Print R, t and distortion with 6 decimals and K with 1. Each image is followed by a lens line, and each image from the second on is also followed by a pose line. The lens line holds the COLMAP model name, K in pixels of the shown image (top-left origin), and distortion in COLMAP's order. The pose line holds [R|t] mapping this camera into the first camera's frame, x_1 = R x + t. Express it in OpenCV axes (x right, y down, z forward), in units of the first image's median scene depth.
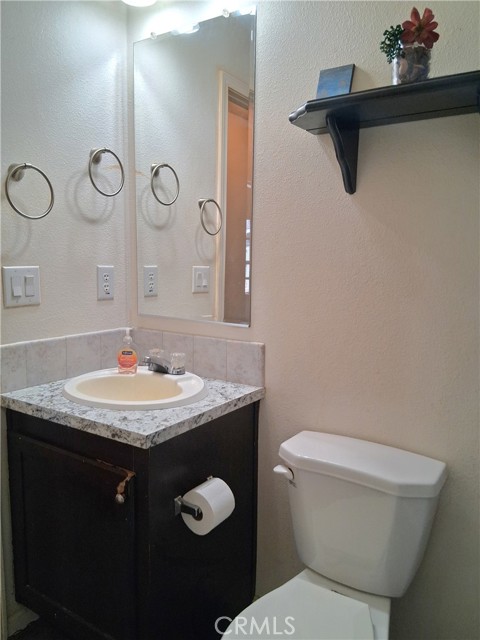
lens RADIAL K [[483.8, 0, 241.3], [0, 483.8, 329.4], [0, 0, 1]] dist [0.084996, -0.151832]
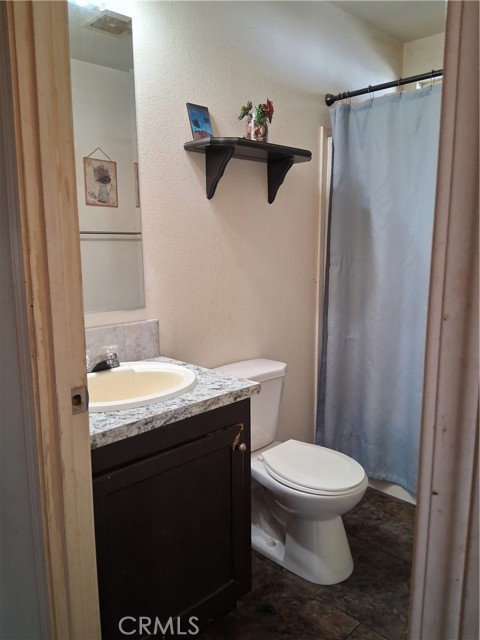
lens RADIAL K [[483.8, 0, 241.3], [0, 483.8, 329.4], [0, 0, 1]] dist [0.084996, -0.151832]
pose [[0.211757, -0.187139, 0.959238, -1.221125], [0.155214, 0.975479, 0.156044, -0.113968], [-0.964919, 0.115844, 0.235611, 0.622896]]
